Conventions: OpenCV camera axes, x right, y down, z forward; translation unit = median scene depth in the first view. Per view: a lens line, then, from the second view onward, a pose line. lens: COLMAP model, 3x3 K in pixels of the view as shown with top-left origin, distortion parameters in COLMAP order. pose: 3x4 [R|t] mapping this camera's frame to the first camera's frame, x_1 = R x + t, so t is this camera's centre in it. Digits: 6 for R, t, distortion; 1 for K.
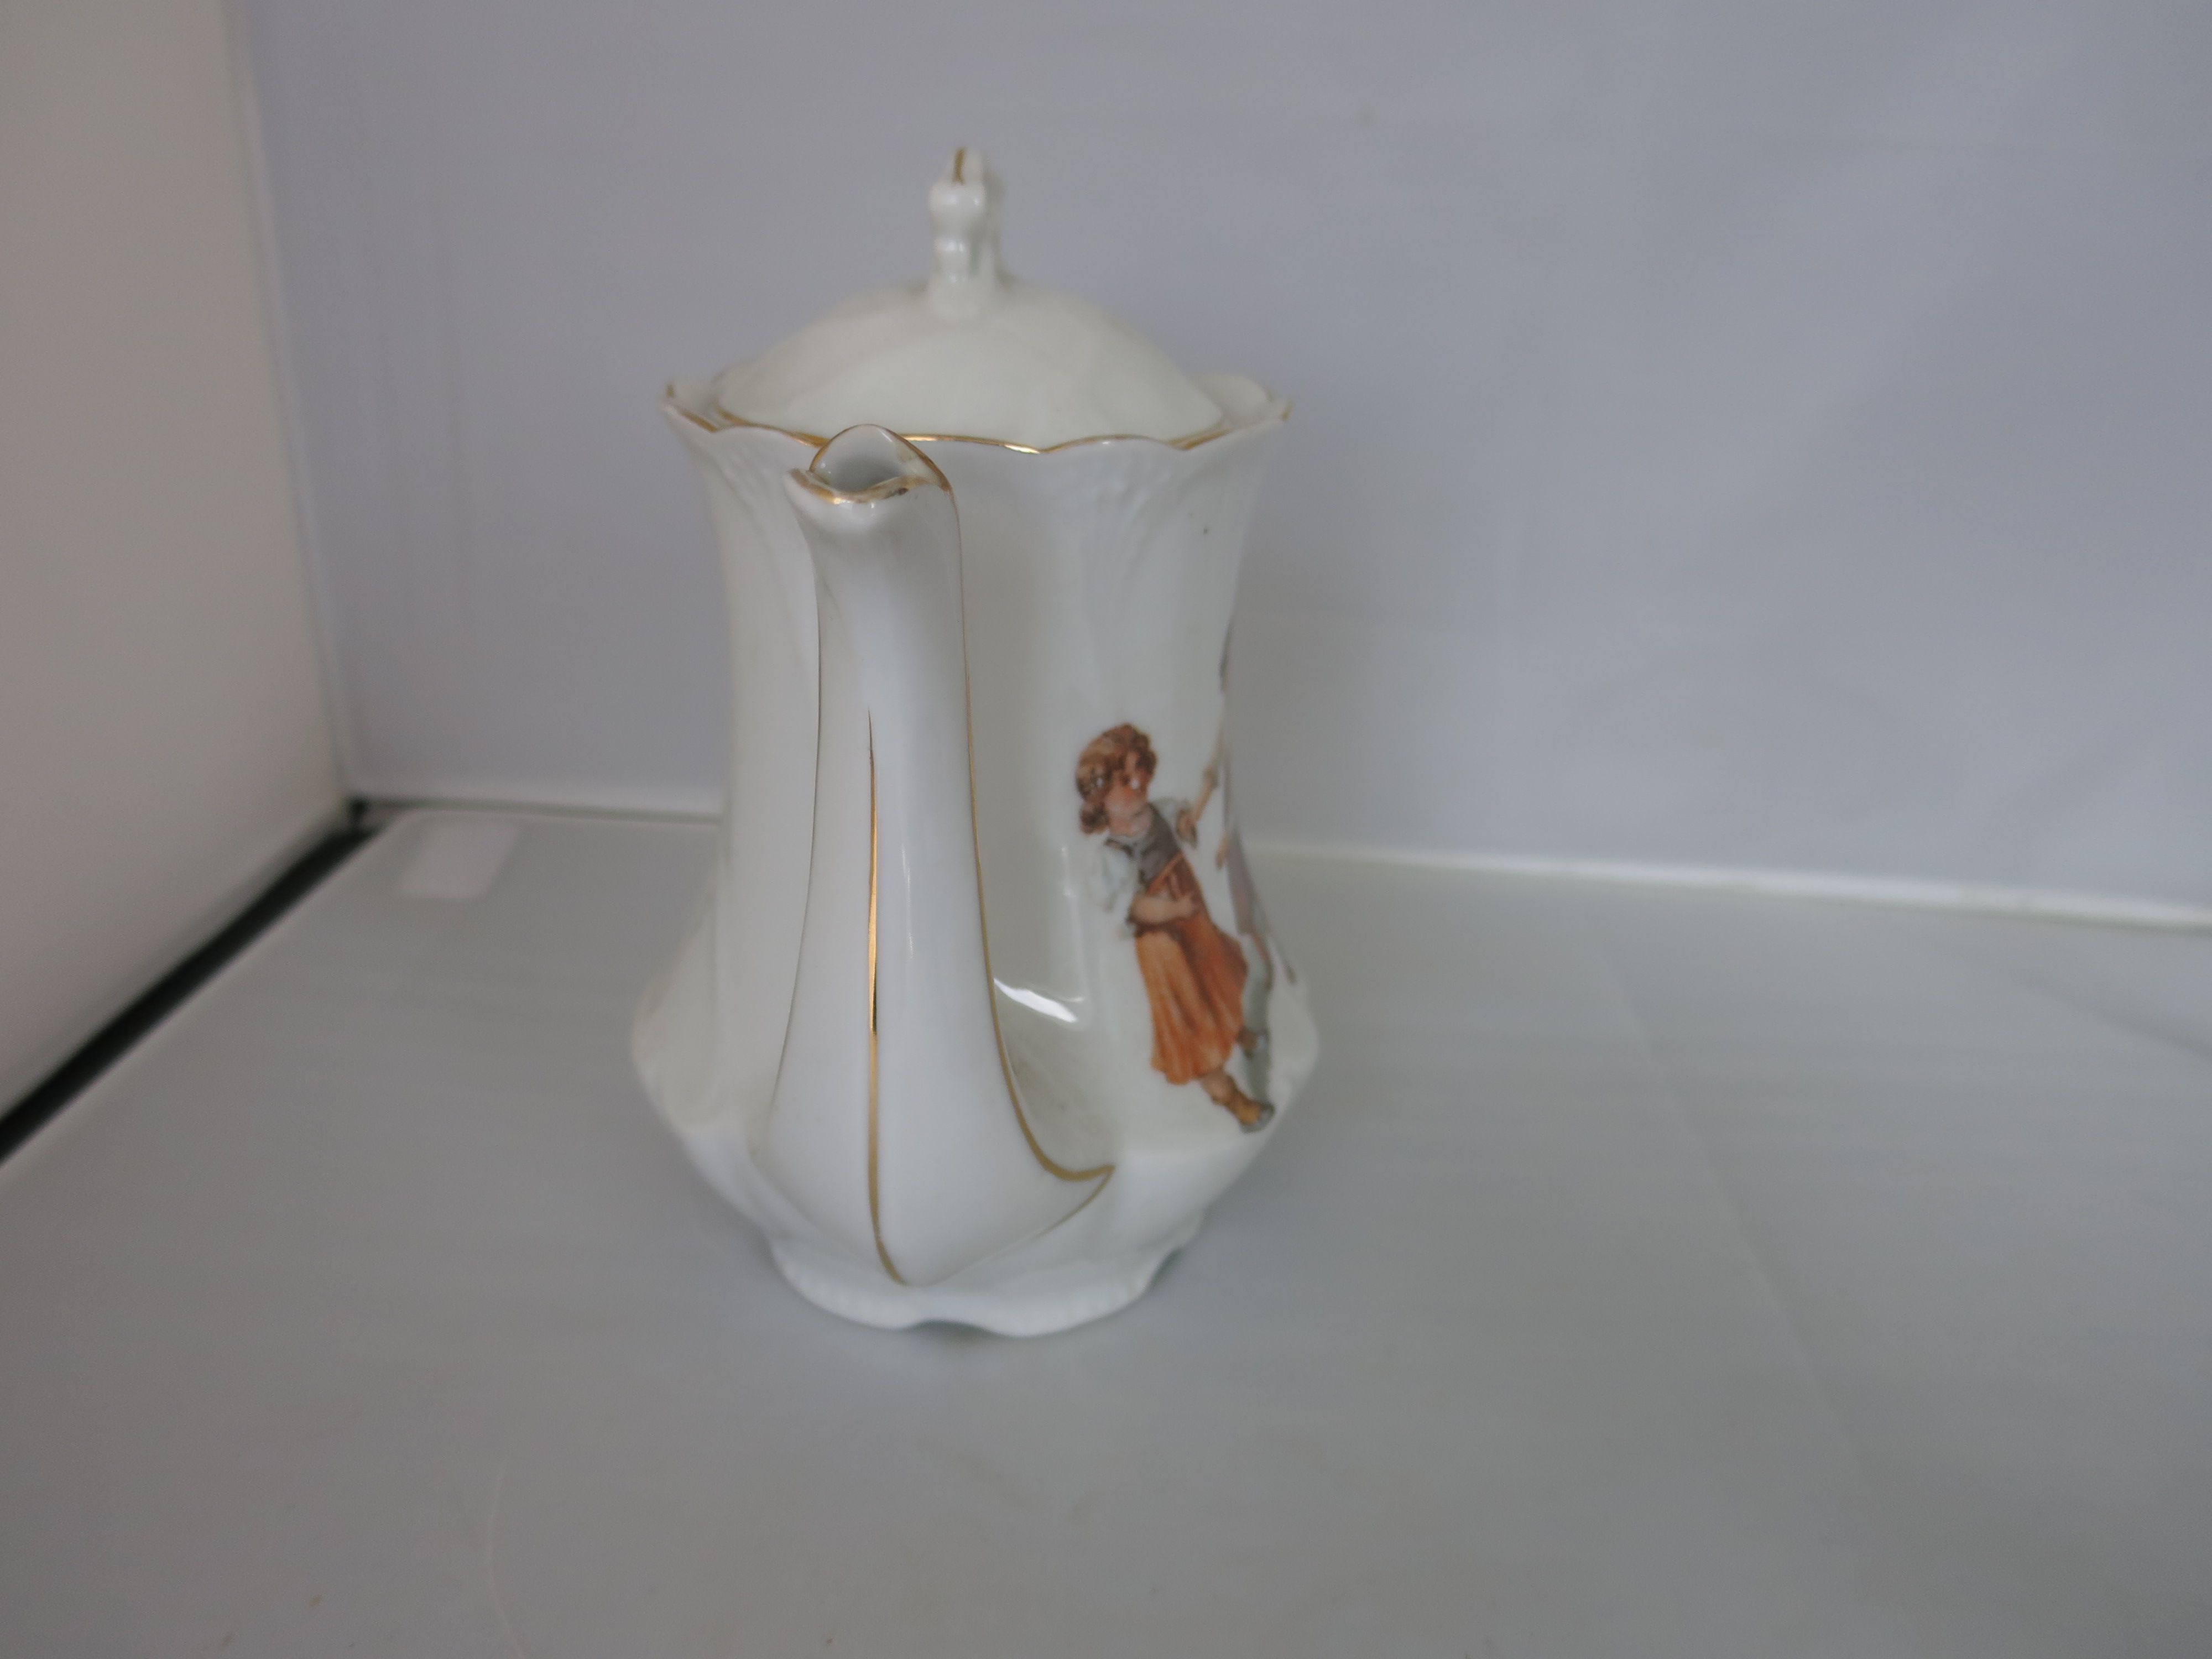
lens RADIAL K [[1538.8, 0, 1106.0], [0, 1538.8, 829.5], [0, 0, 1]] dist [-0.024394, -0.000741]
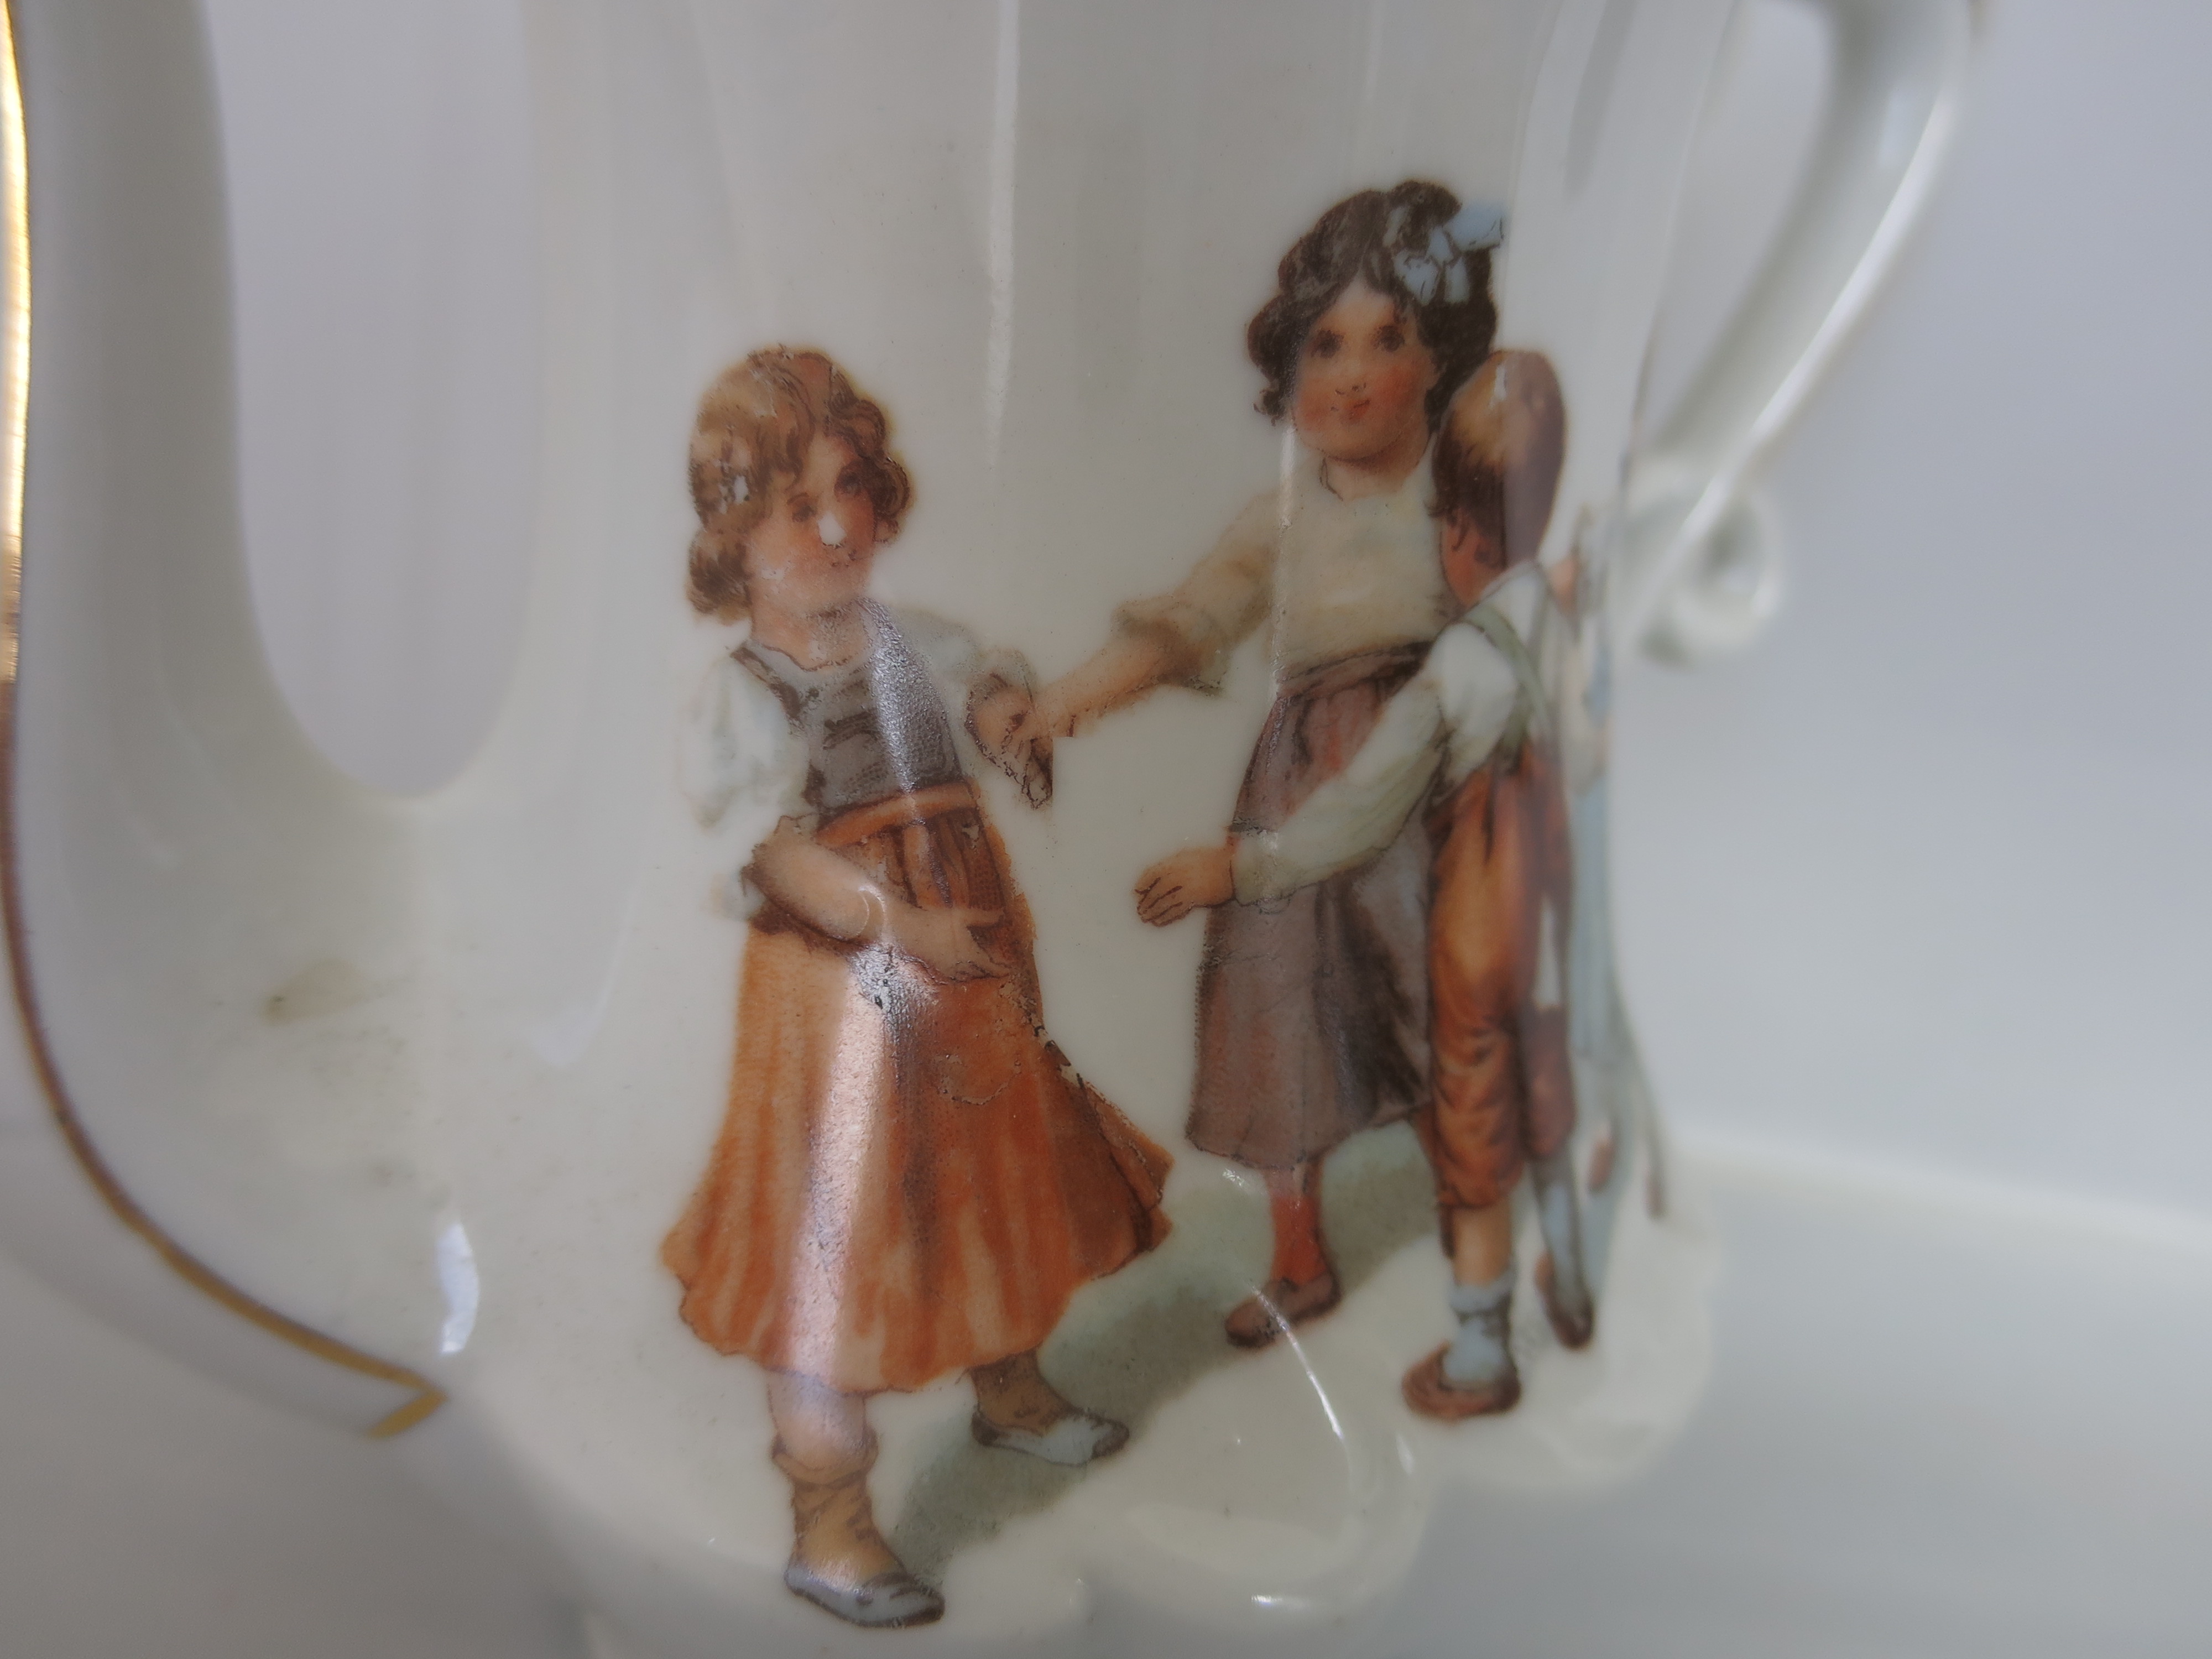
lens RADIAL K [[1538.8, 0, 1106.0], [0, 1538.8, 829.5], [0, 0, 1]] dist [-0.024394, -0.000741]
pose [[0.545667, 0.279683, -0.789952, 0.379794], [-0.406306, 0.912748, 0.042499, -0.005618], [0.732914, 0.297772, 0.611694, 0.842556]]
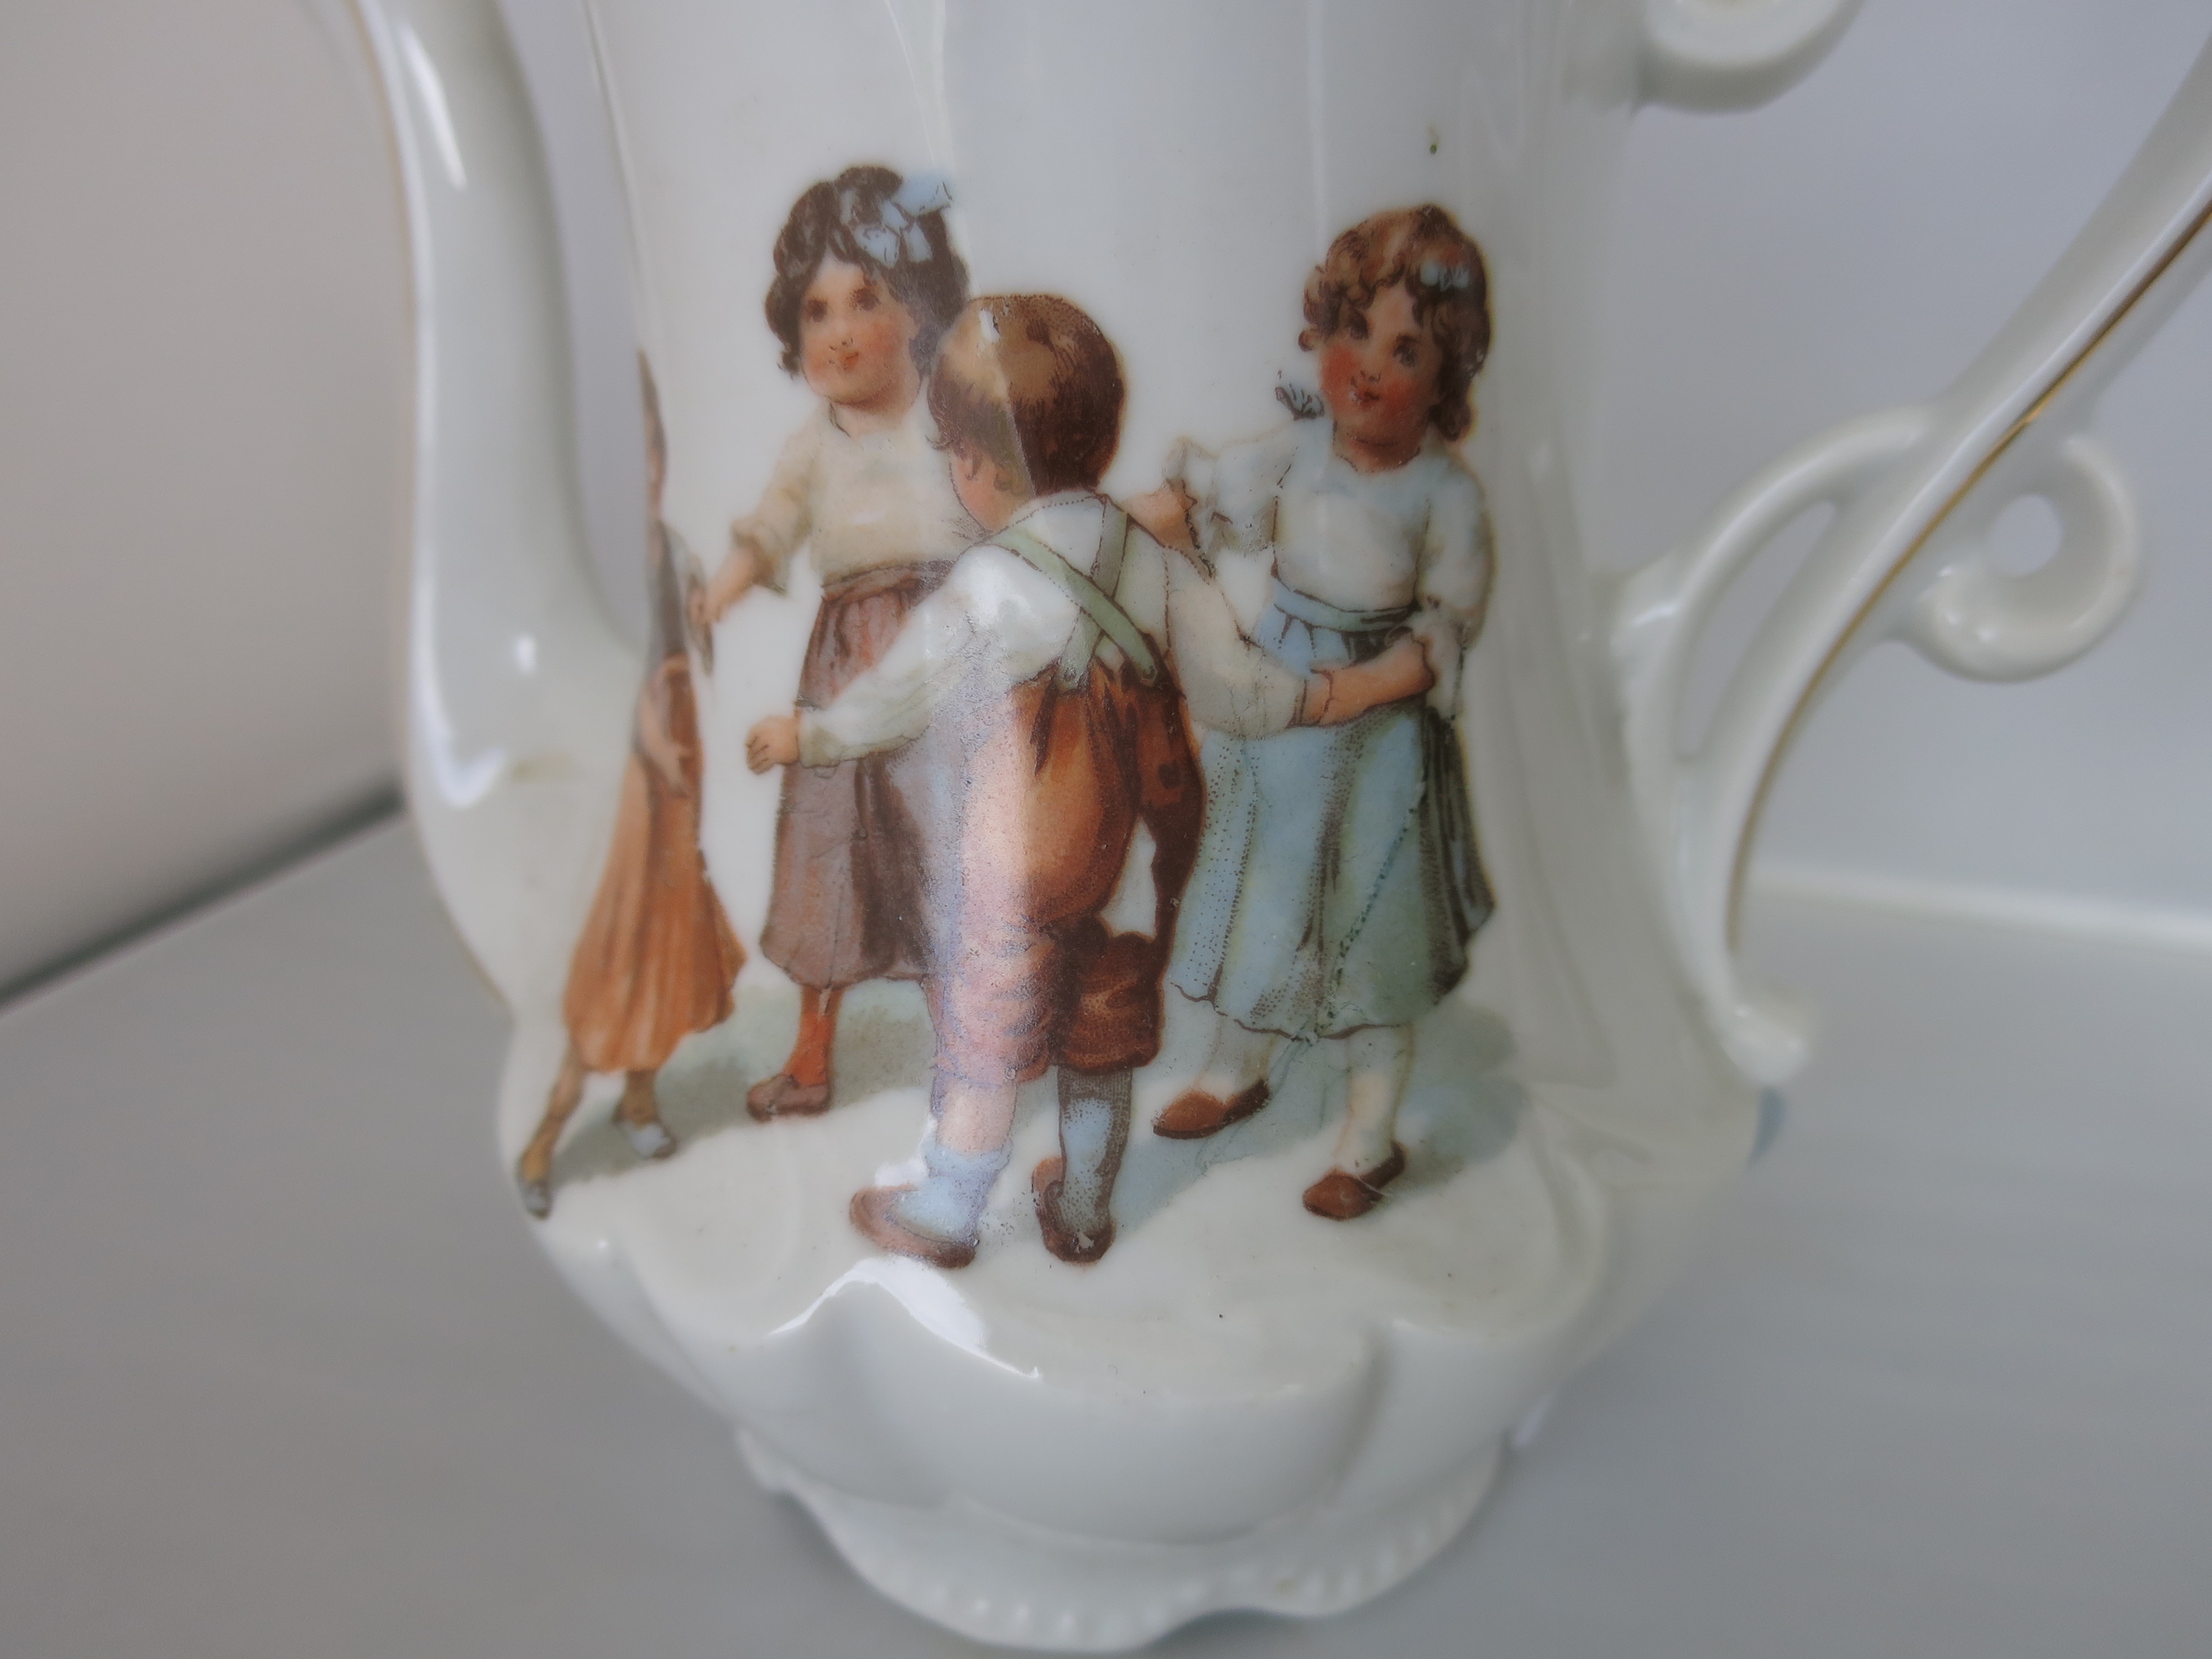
lens RADIAL K [[1538.8, 0, 1106.0], [0, 1538.8, 829.5], [0, 0, 1]] dist [-0.024394, -0.000741]
pose [[-0.245232, 0.279222, -0.928384, 0.530833], [-0.388862, 0.848883, 0.358029, -0.182468], [0.888058, 0.448814, -0.099595, 1.260830]]
